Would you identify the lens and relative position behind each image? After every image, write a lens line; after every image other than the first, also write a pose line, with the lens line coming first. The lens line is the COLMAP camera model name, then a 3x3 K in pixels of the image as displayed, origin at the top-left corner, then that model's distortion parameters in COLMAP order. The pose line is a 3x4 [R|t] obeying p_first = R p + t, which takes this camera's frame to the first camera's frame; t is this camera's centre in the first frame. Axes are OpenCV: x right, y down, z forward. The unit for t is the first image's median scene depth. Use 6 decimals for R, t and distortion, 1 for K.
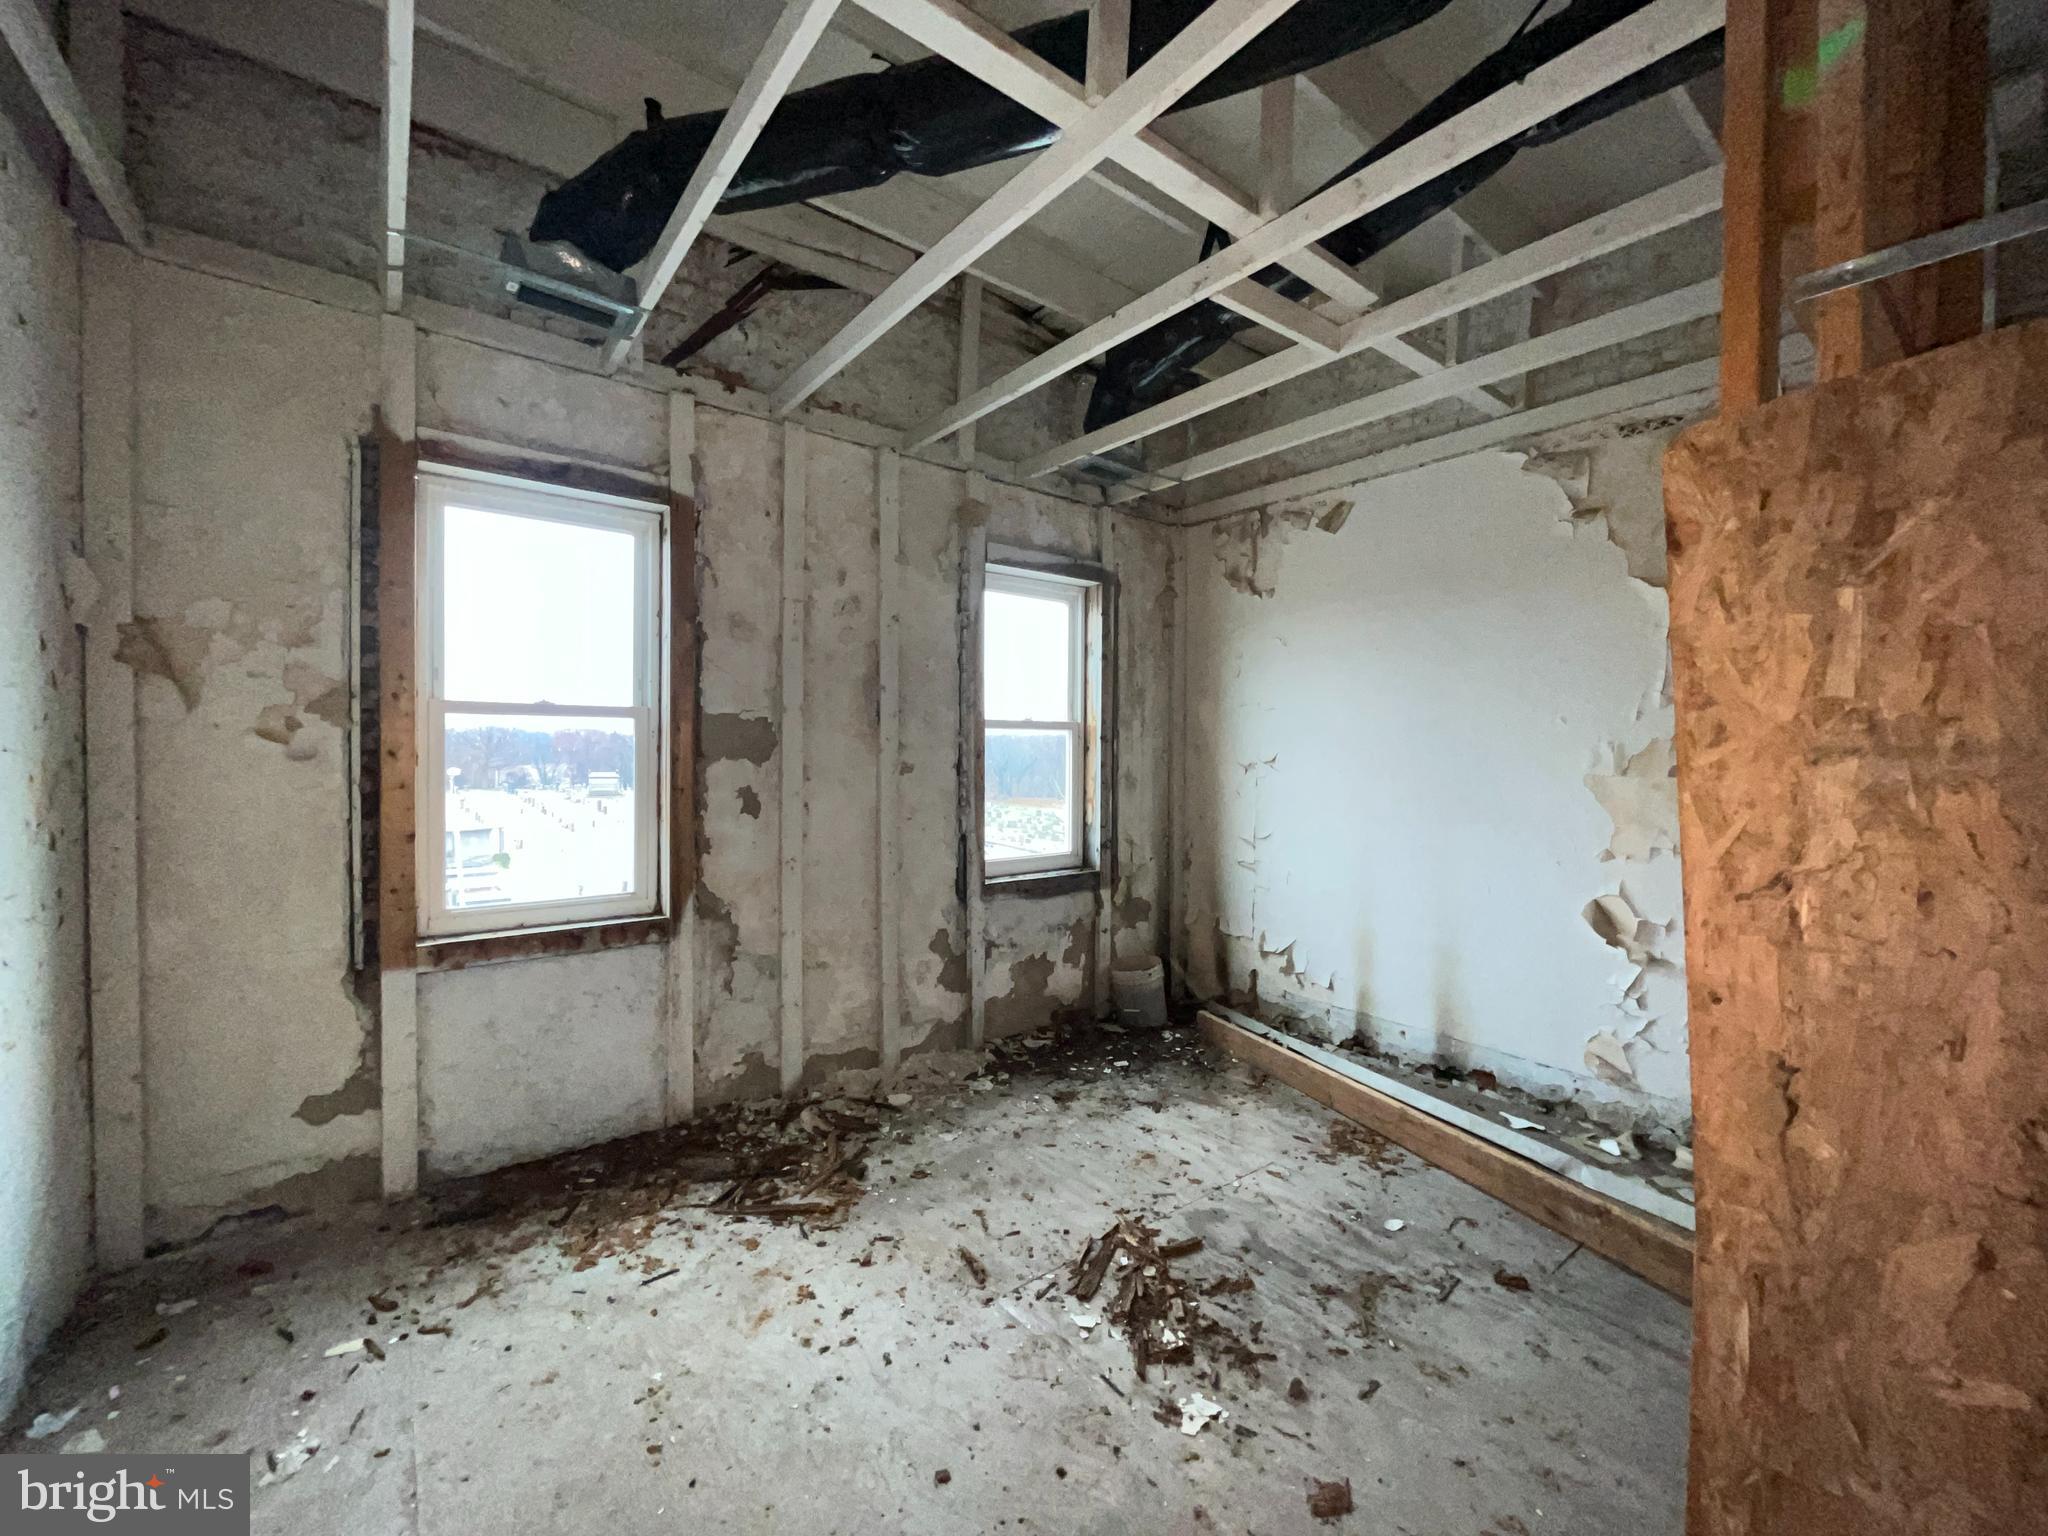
lens RADIAL K [[819.9, 0, 1023.3], [0, 819.9, 761.3], [0, 0, 1]] dist [0.001488, -0.000365]
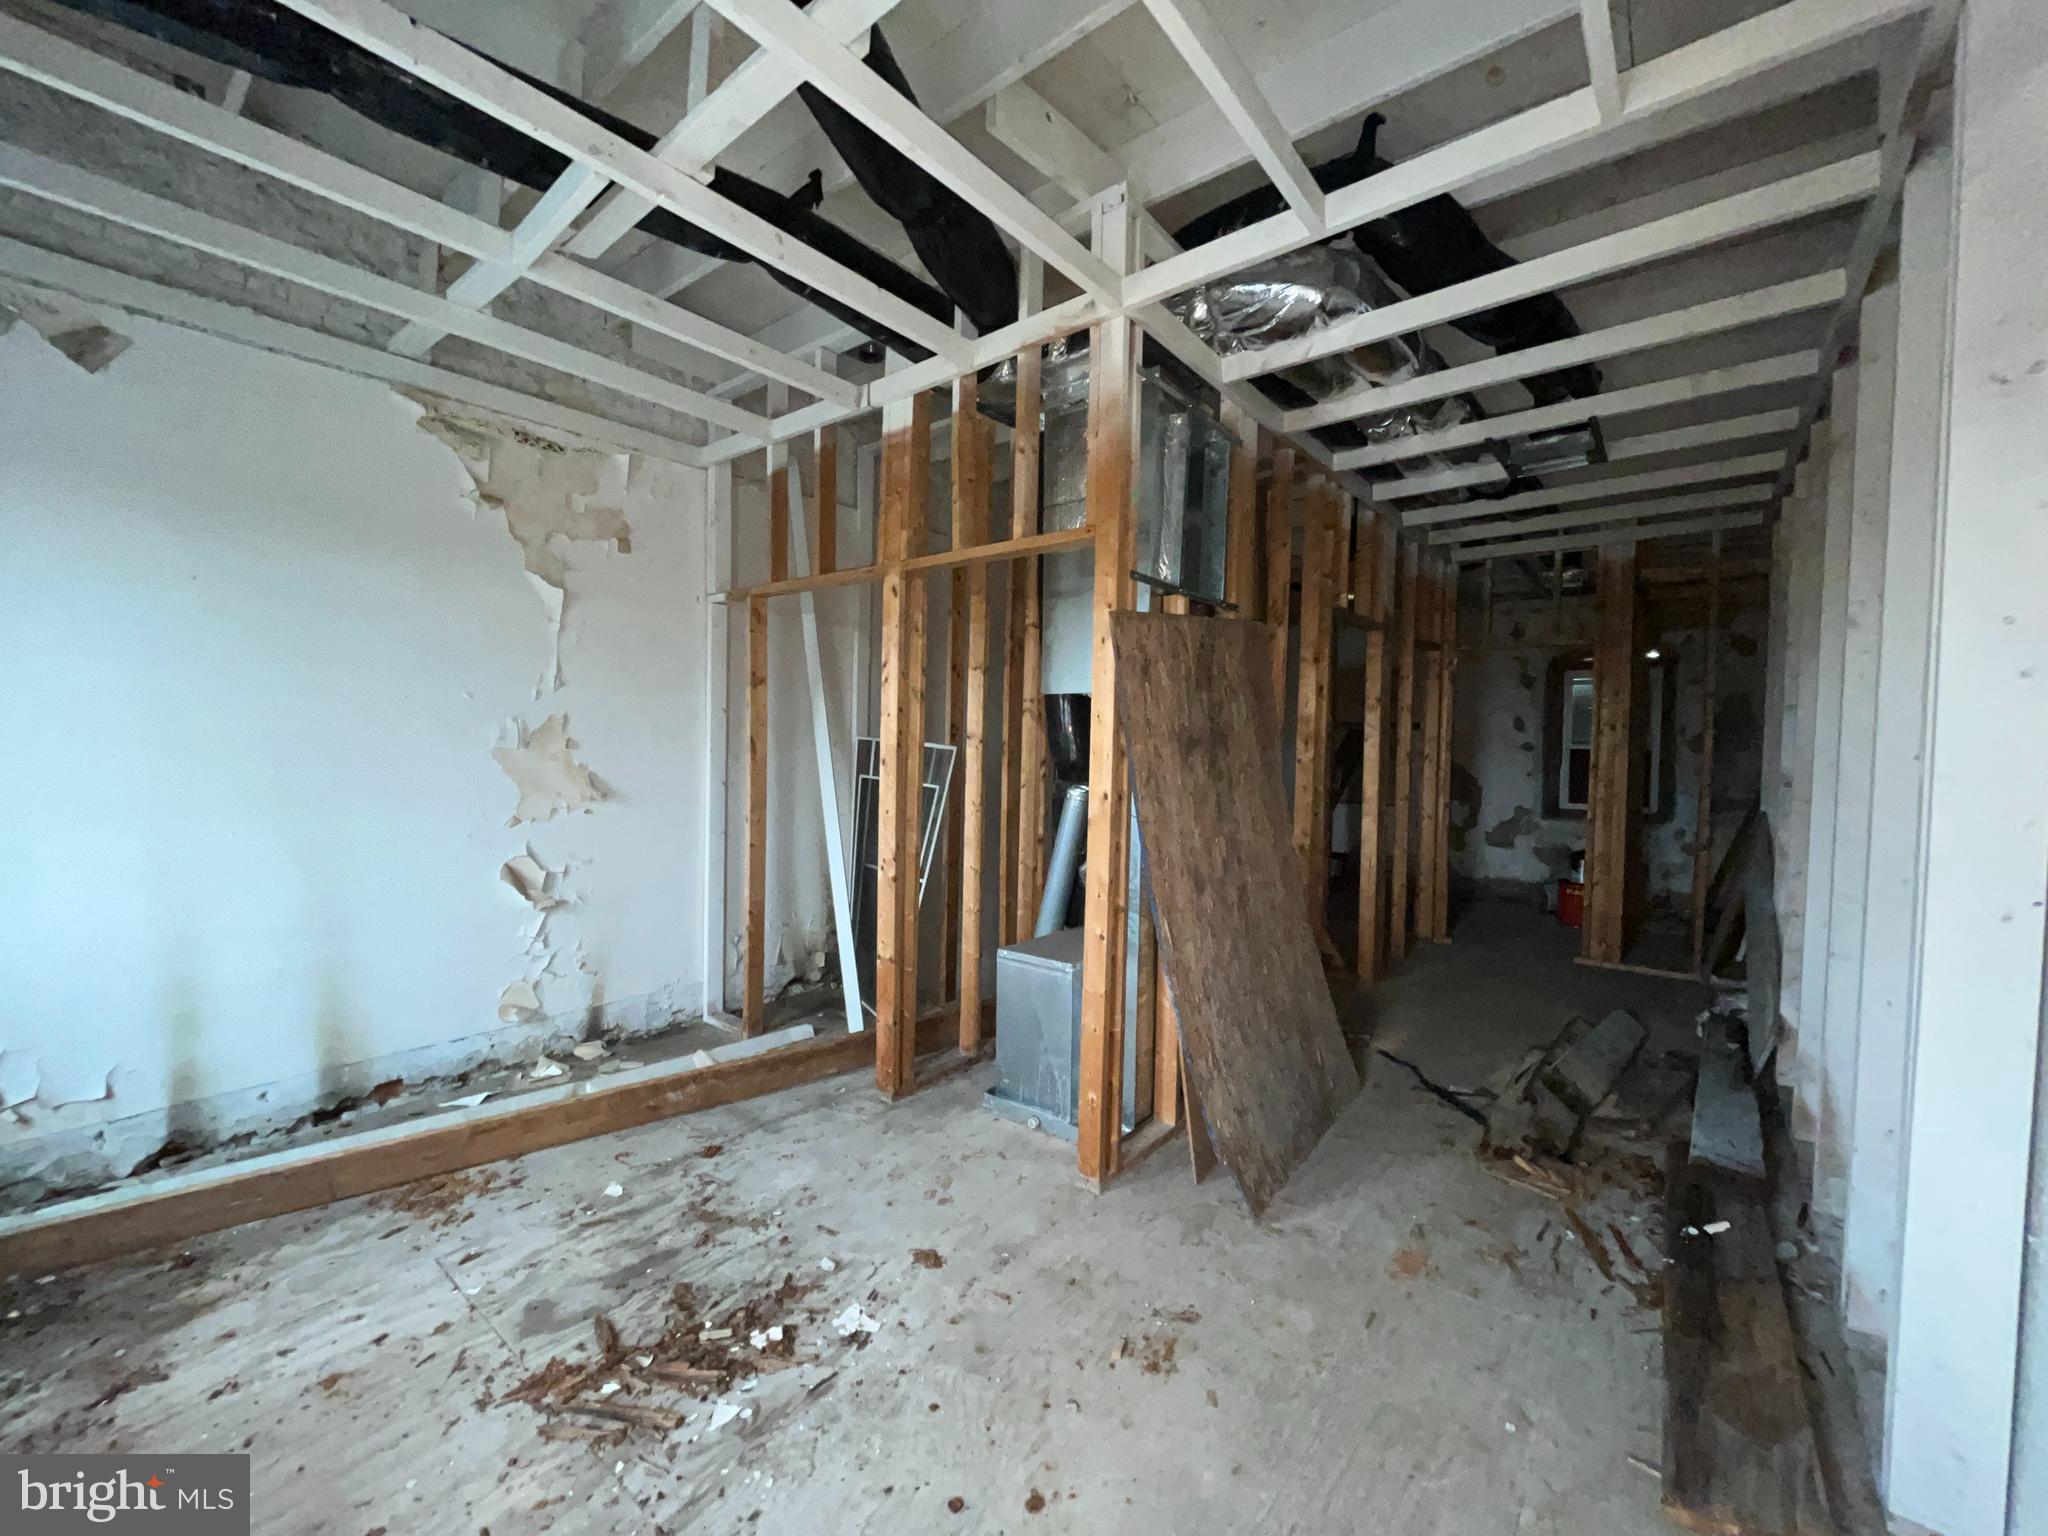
lens RADIAL K [[819.9, 0, 1031.6], [0, 819.9, 766.4], [0, 0, 1]] dist [0.001488, -0.000365]
pose [[-0.230808, -0.049399, 0.971744, -0.538076], [-0.001770, 0.998730, 0.050350, -0.016235], [-0.972998, 0.009901, -0.230603, 0.605780]]
